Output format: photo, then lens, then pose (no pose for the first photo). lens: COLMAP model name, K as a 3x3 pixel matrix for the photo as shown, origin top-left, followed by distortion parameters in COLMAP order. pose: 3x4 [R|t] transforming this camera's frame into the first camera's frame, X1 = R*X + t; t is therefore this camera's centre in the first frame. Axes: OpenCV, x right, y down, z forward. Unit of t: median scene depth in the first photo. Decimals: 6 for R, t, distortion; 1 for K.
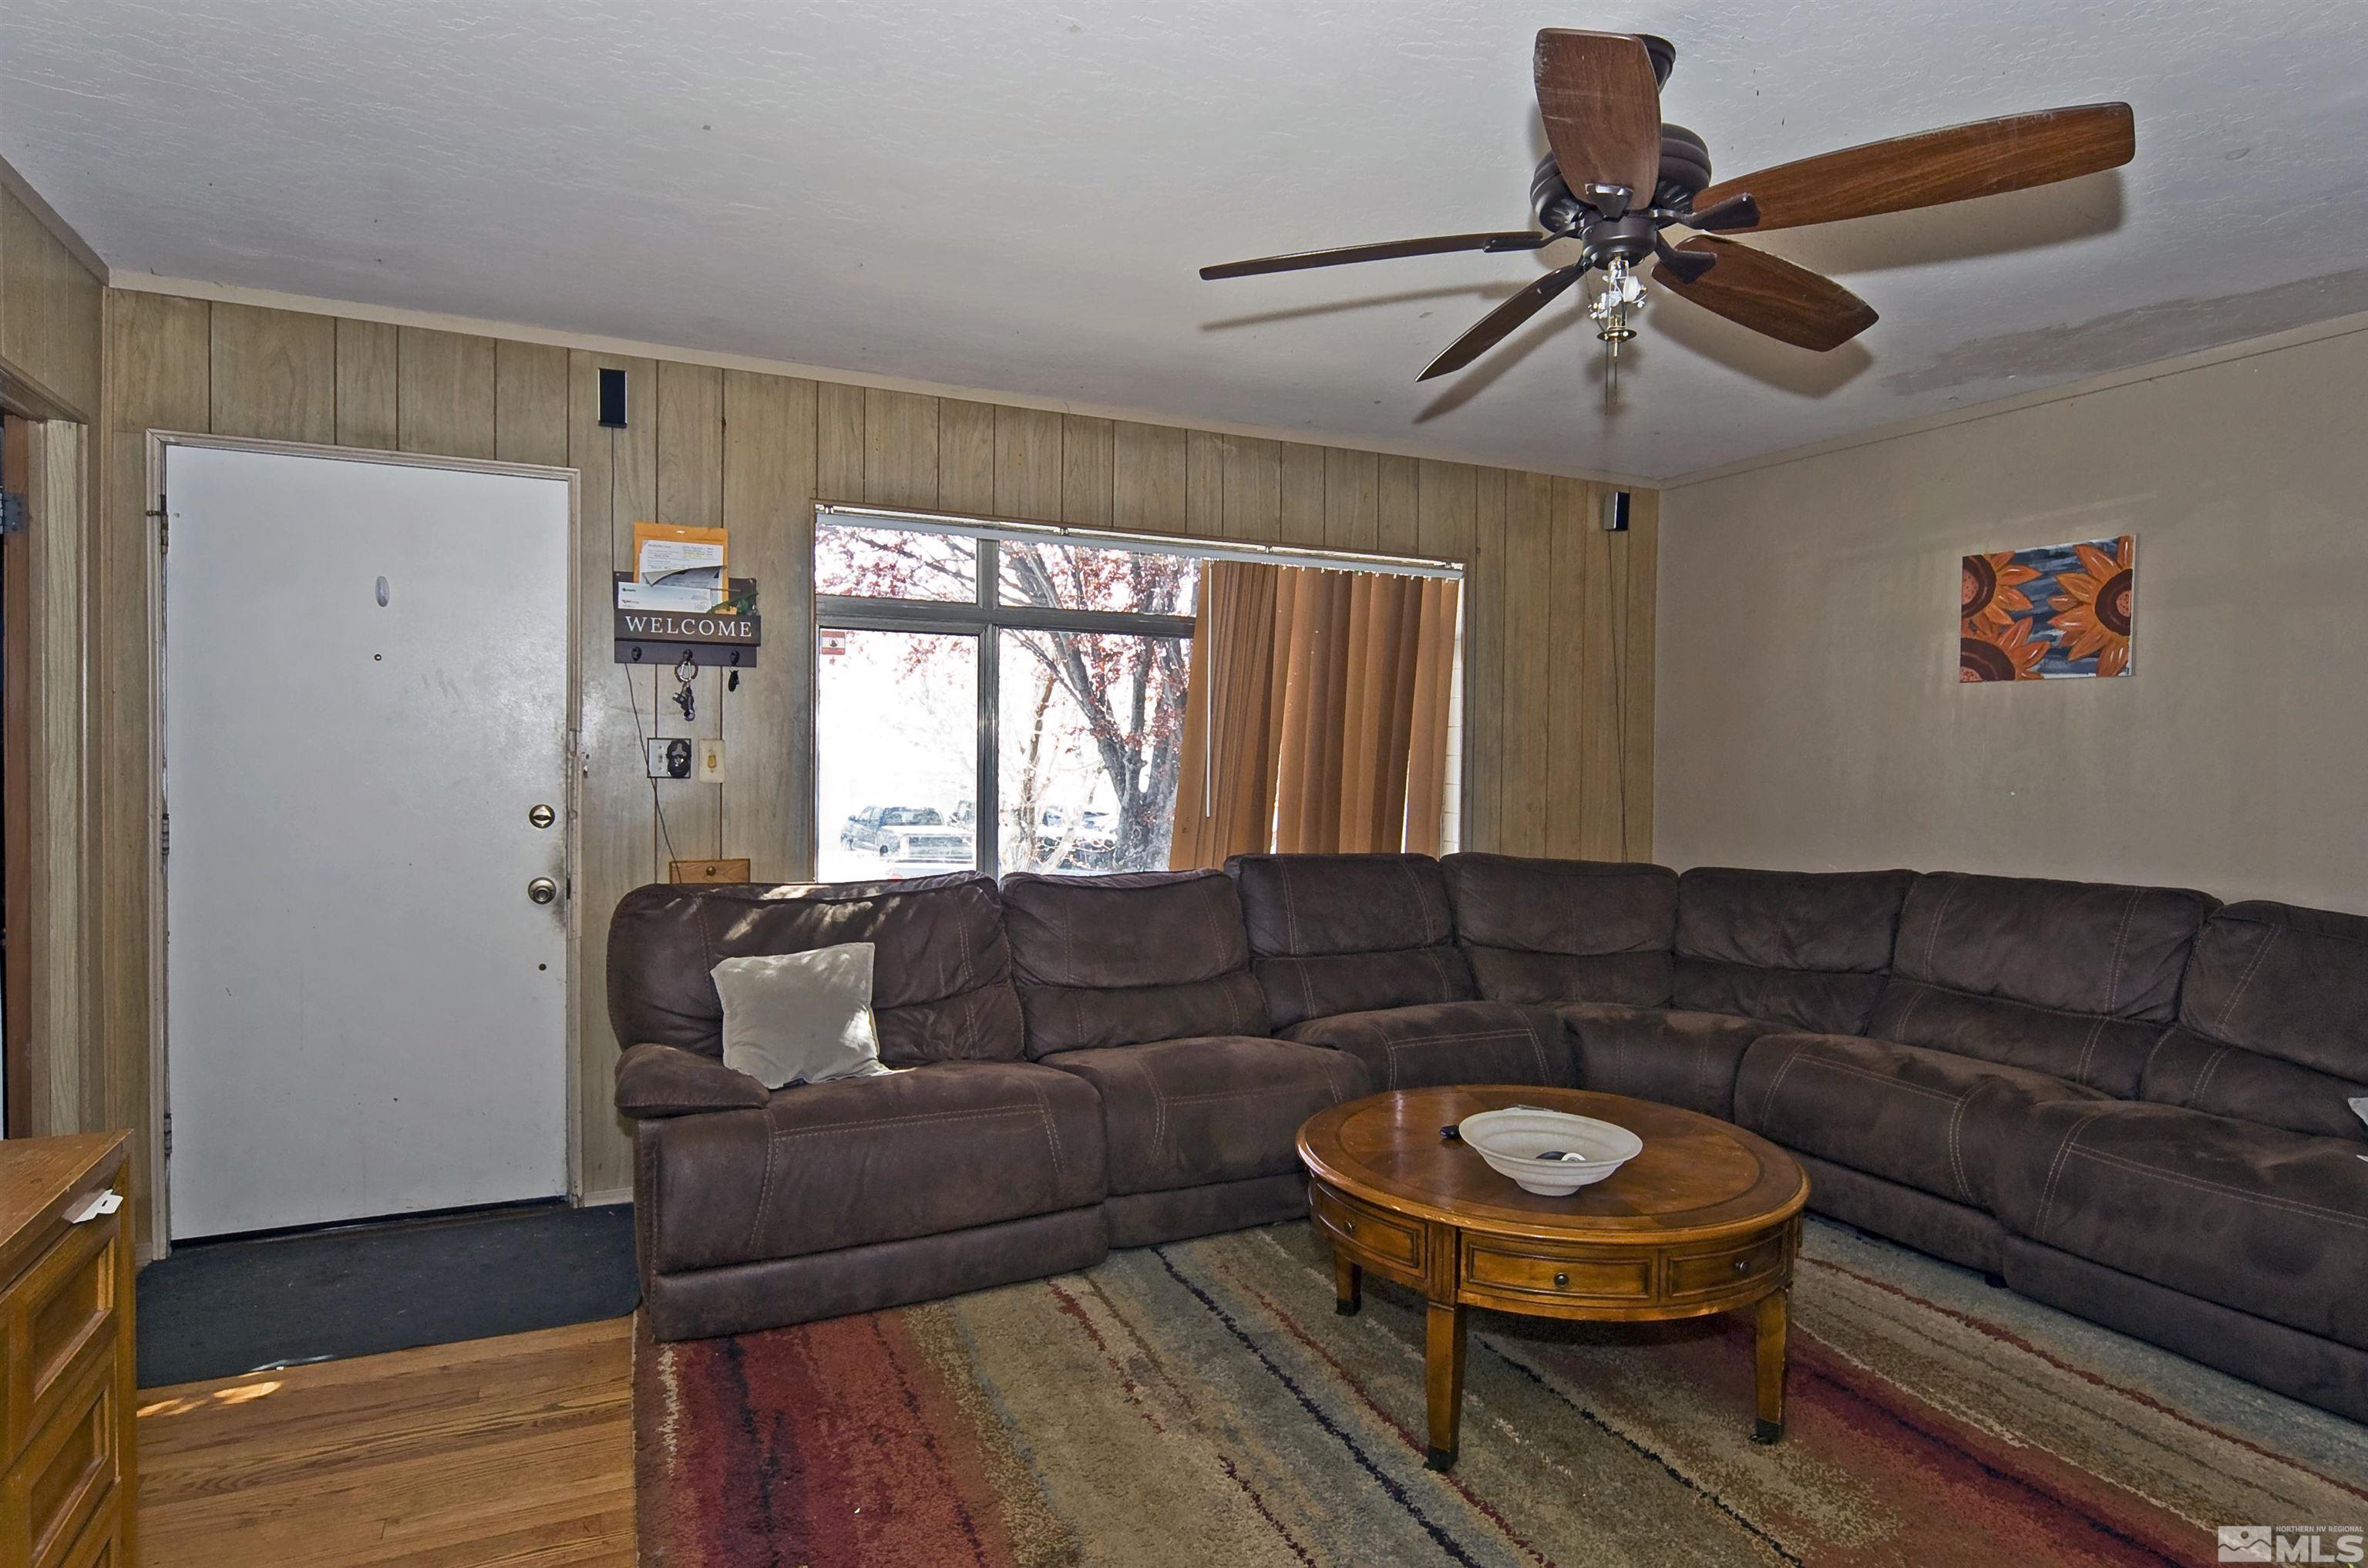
lens RADIAL K [[1276.8, 0, 1184.0], [0, 1276.8, 784.0], [0, 0, 1]] dist [-0.020889, 0.000089]
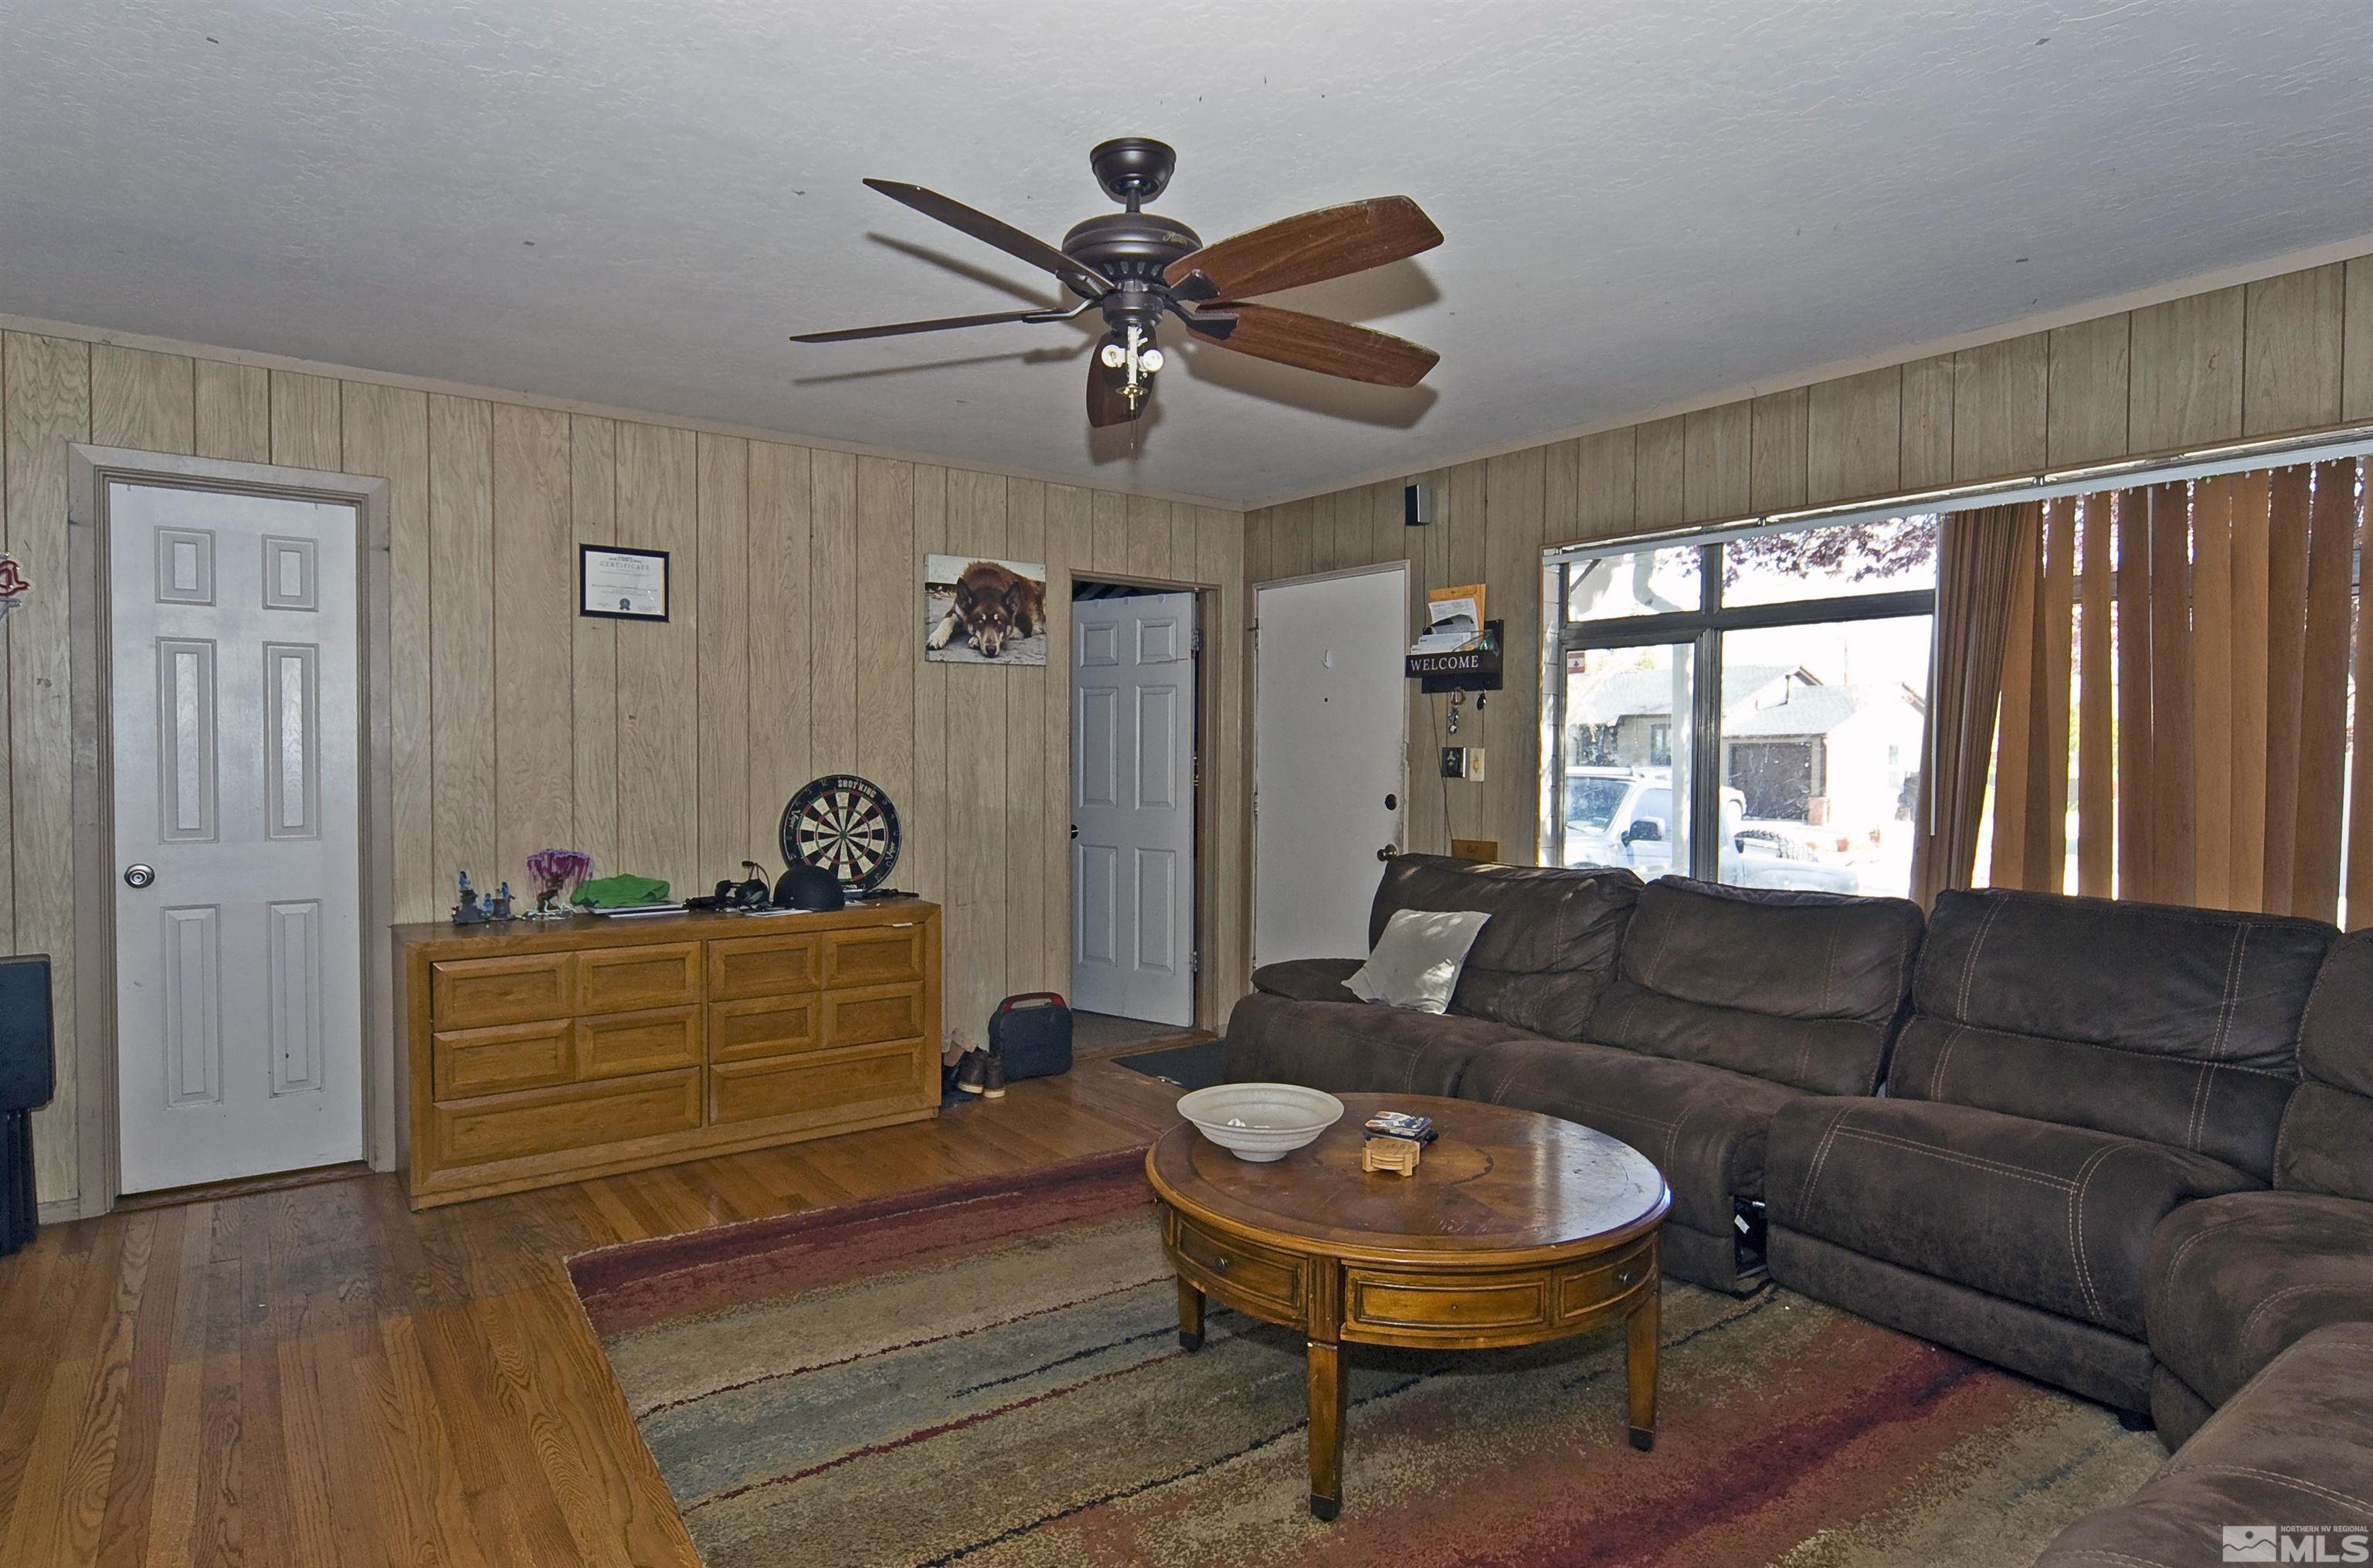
lens RADIAL K [[1279.4, 0, 1186.5], [0, 1279.4, 784.0], [0, 0, 1]] dist [-0.020889, 0.000089]
pose [[0.195448, 0.012998, -0.980628, 0.786395], [-0.028219, 0.999573, 0.007625, 0.000155], [0.980308, 0.026182, 0.195732, 0.428502]]
